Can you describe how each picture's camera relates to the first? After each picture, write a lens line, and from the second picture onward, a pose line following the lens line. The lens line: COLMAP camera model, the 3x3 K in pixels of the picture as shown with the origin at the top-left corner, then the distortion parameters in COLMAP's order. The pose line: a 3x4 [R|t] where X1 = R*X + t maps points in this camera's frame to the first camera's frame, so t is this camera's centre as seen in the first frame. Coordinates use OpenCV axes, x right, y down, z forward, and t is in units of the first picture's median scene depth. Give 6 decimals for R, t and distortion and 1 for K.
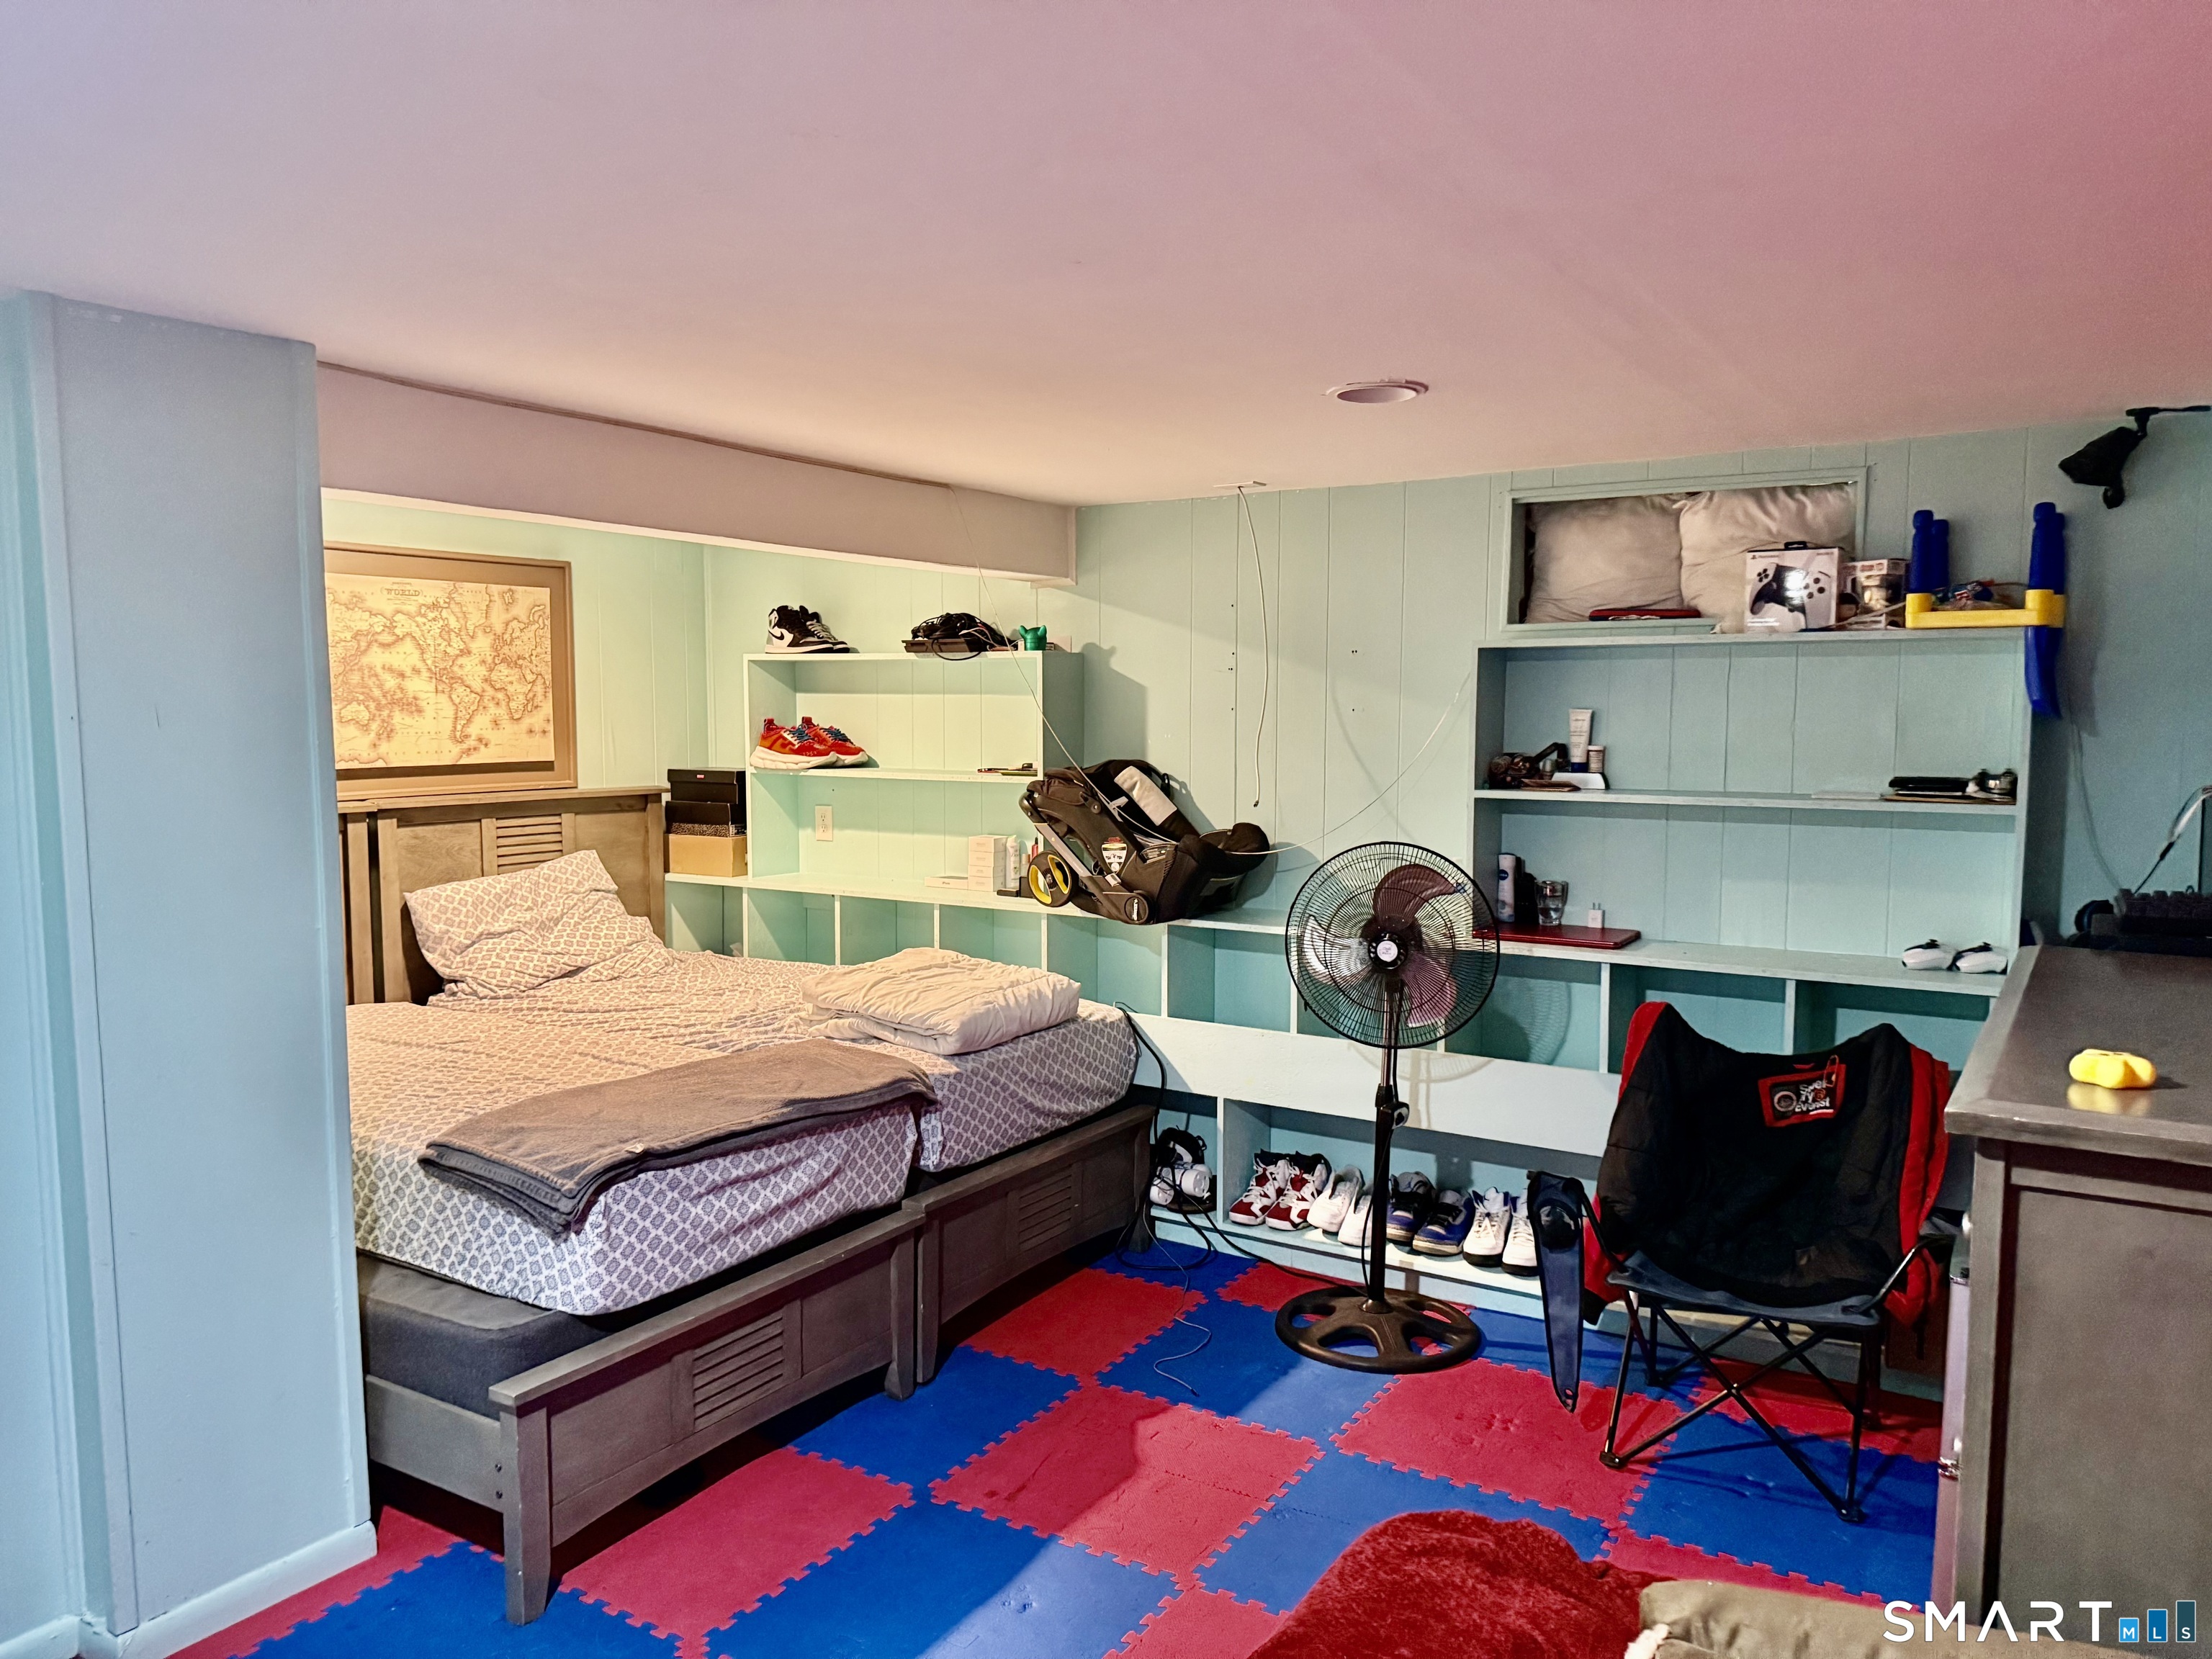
lens RADIAL K [[1559.1, 0, 1122.8], [0, 1559.1, 840.3], [0, 0, 1]] dist [0.072237, -0.097049]
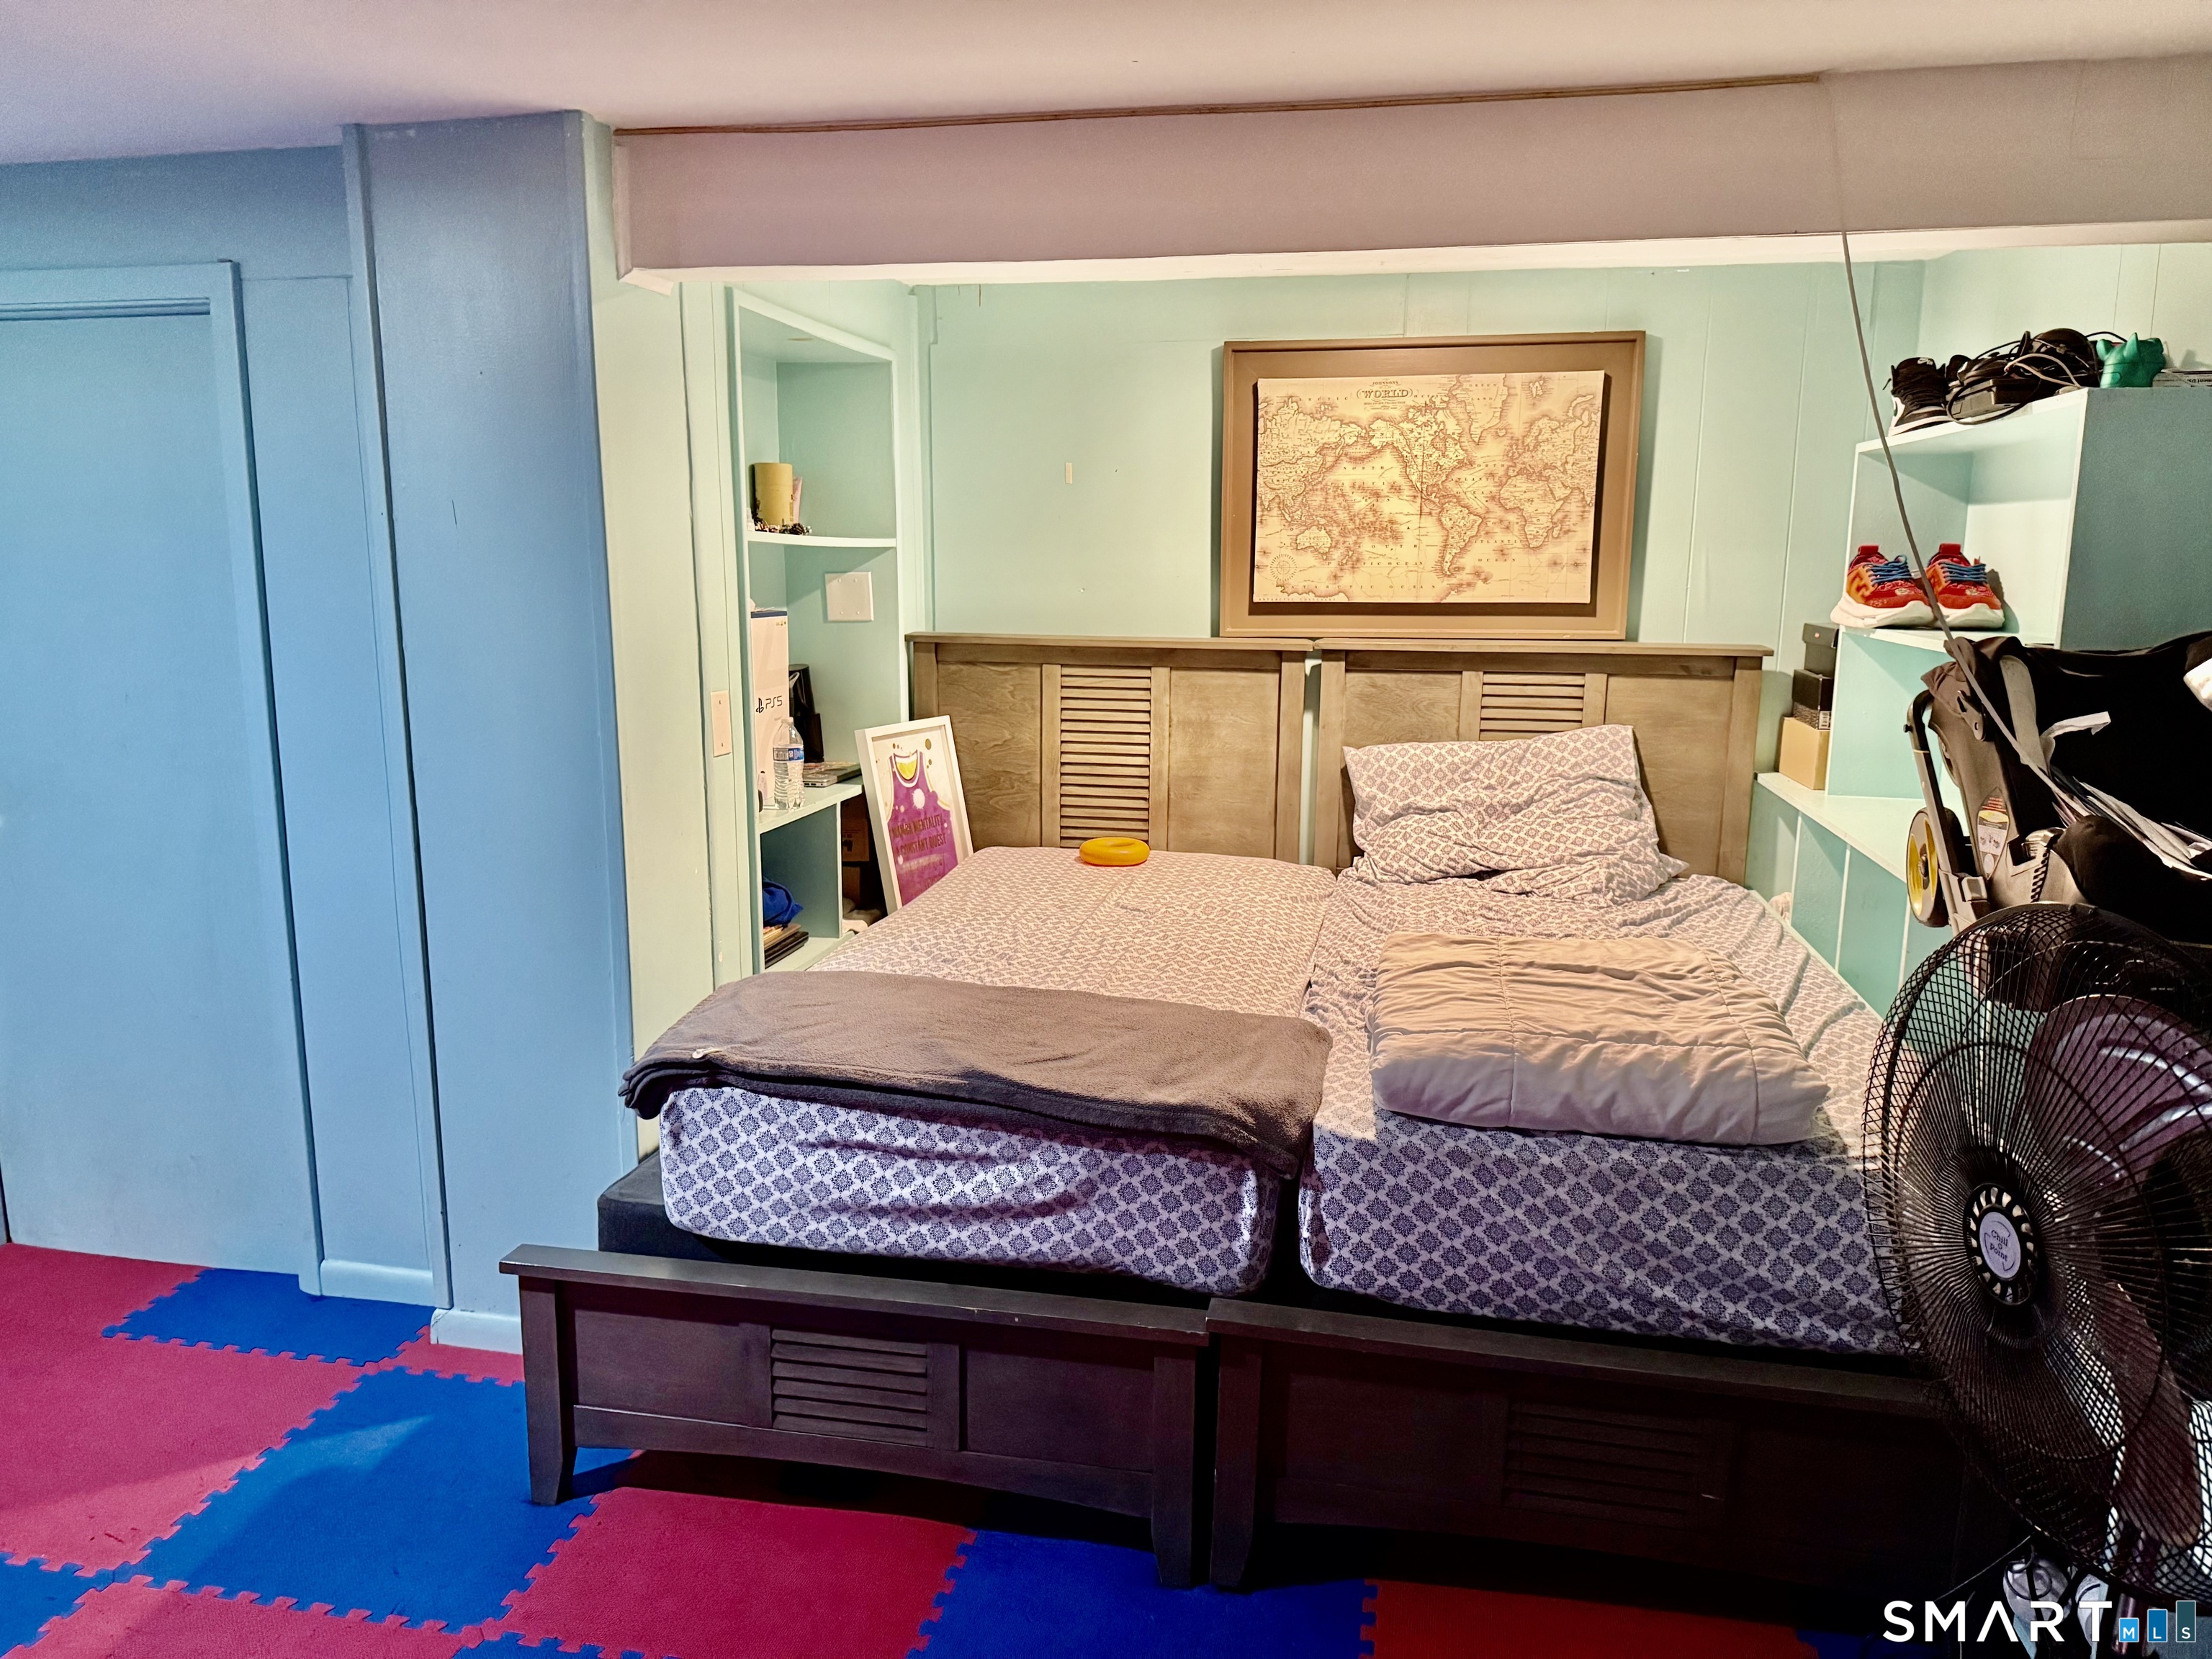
lens RADIAL K [[1559.1, 0, 1107.1], [0, 1559.1, 827.4], [0, 0, 1]] dist [0.072237, -0.097049]
pose [[0.337119, 0.160879, -0.927614, 0.313437], [-0.088301, 0.986351, 0.138975, -0.031760], [0.937312, 0.035058, 0.346724, 0.576428]]
